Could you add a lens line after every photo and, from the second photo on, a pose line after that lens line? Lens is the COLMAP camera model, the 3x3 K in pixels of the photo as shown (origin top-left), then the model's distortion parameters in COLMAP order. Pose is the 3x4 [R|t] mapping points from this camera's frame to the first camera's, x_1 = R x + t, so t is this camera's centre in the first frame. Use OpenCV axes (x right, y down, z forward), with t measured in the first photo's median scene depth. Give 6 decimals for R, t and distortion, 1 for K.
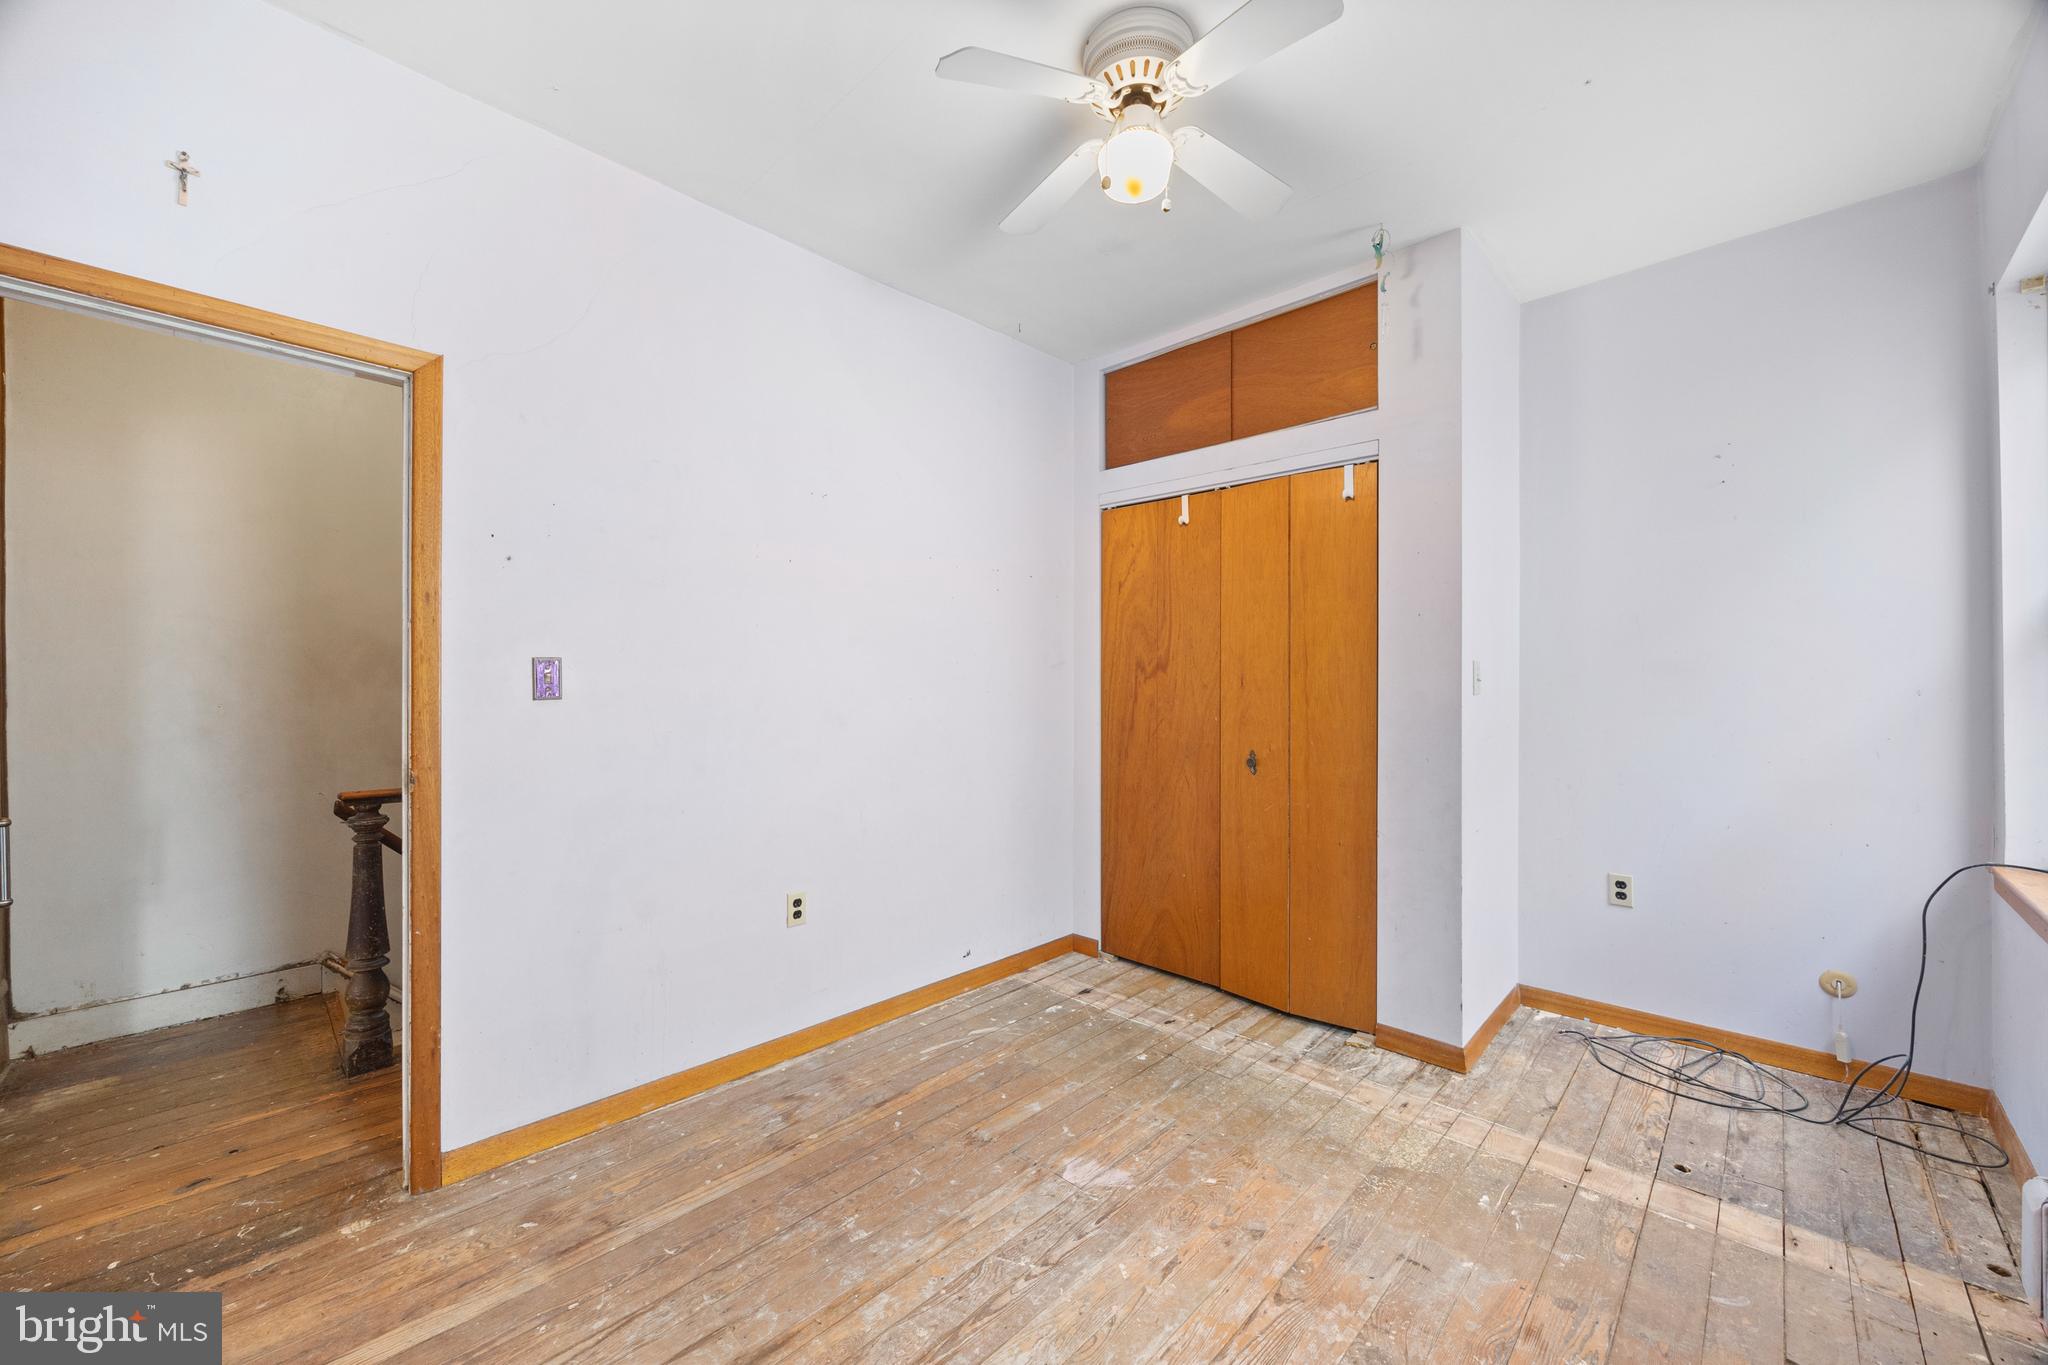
lens RADIAL K [[809.3, 0, 1020.1], [0, 809.3, 682.2], [0, 0, 1]] dist [-0.001663, -0.000058]
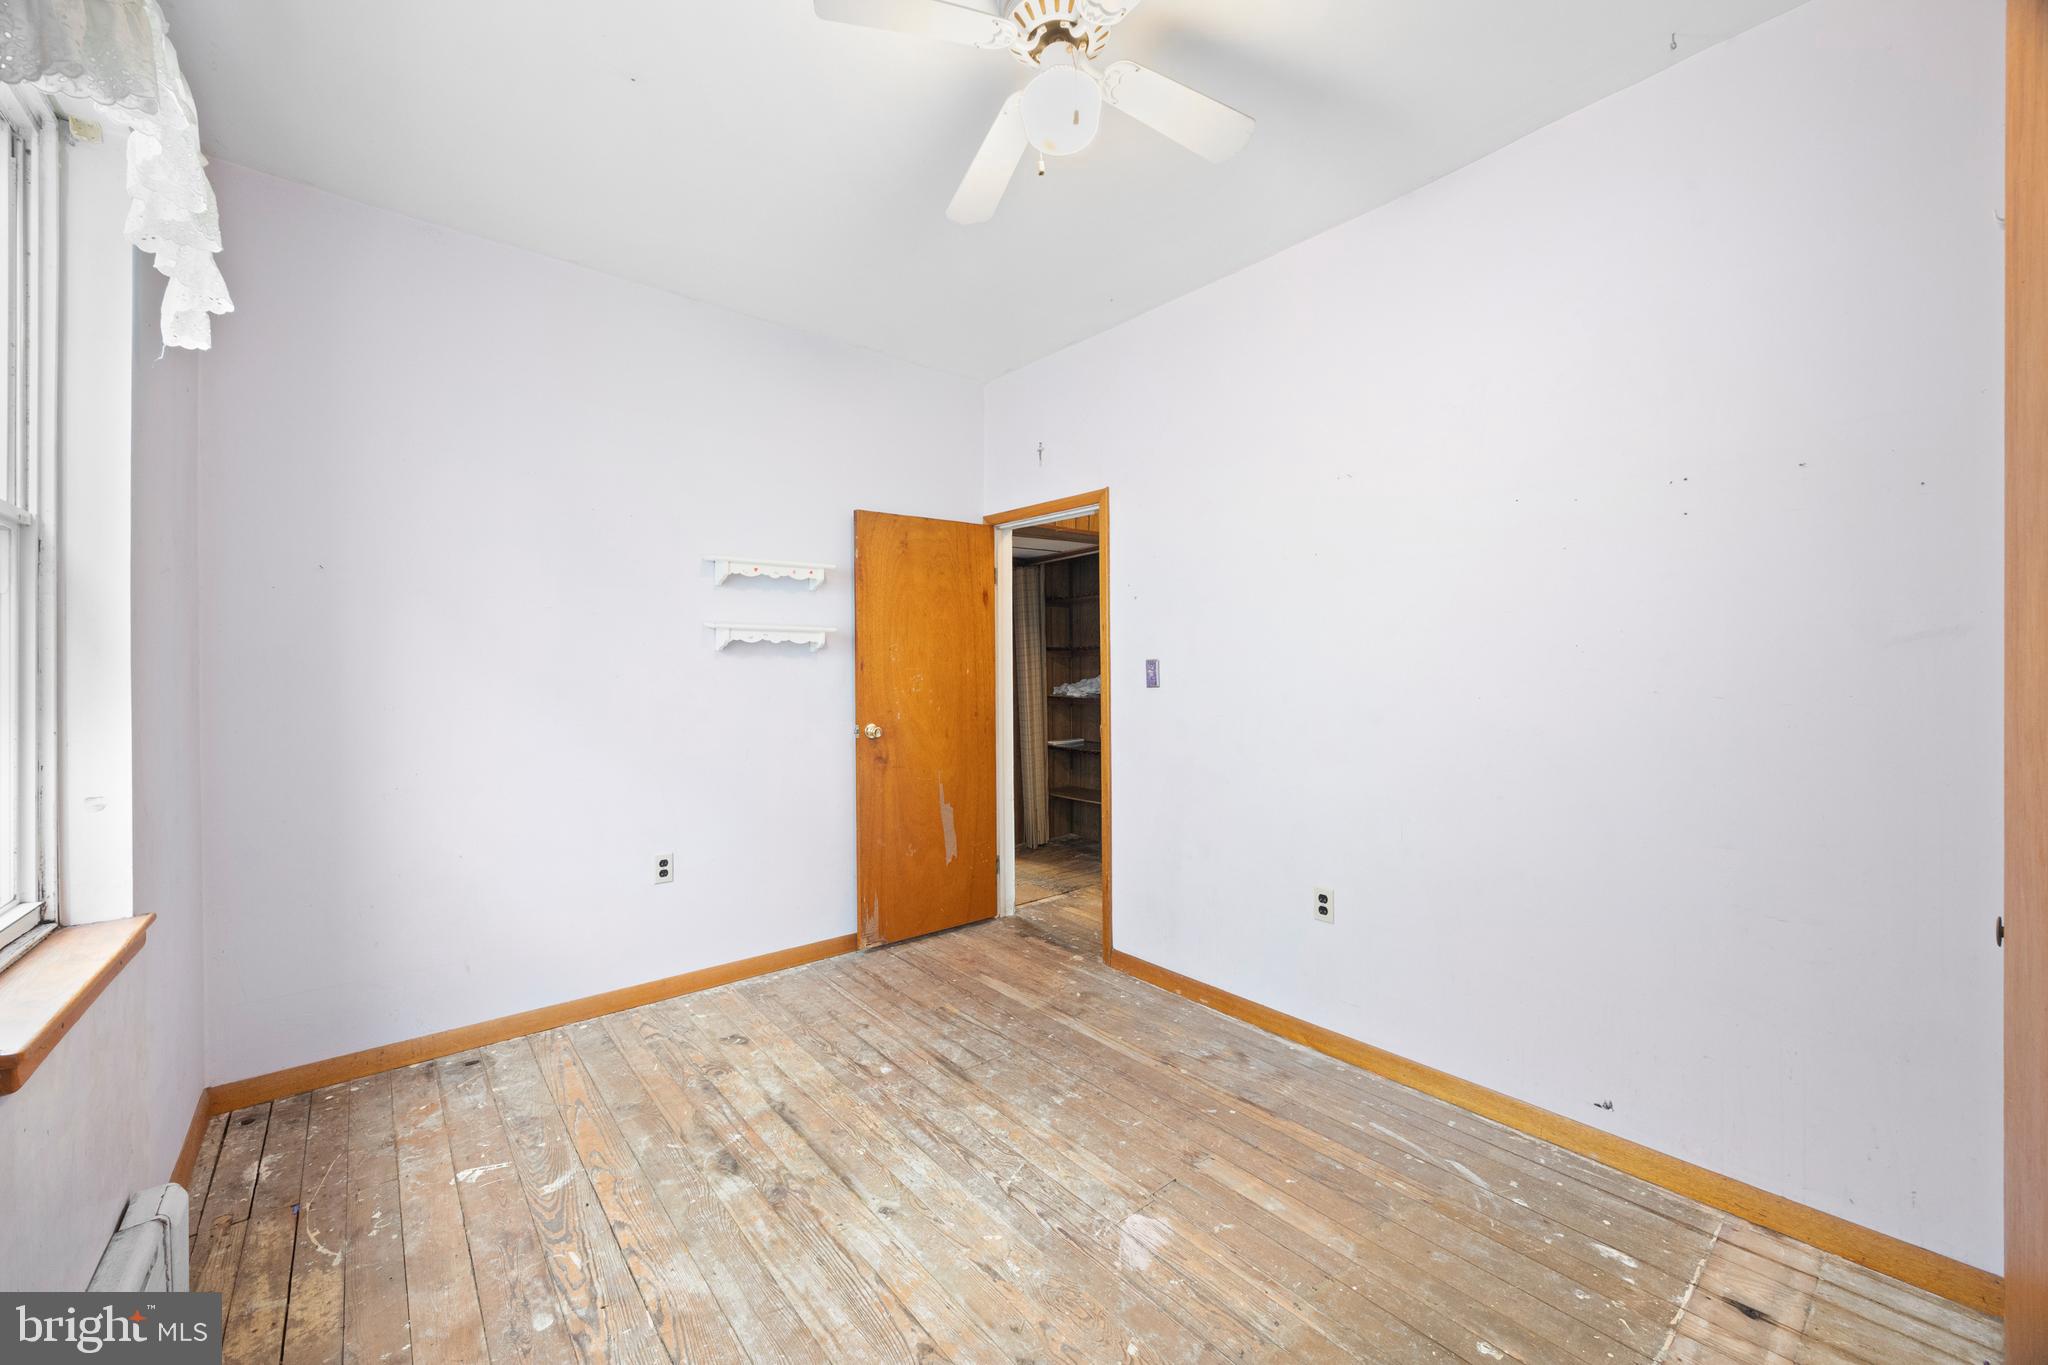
lens RADIAL K [[809.3, 0, 1020.1], [0, 809.3, 682.2], [0, 0, 1]] dist [-0.001663, -0.000058]
pose [[-0.142738, 0.008301, -0.989726, 1.042037], [0.003698, 0.999962, 0.007854, -0.002481], [0.989754, -0.002539, -0.142764, 1.068012]]
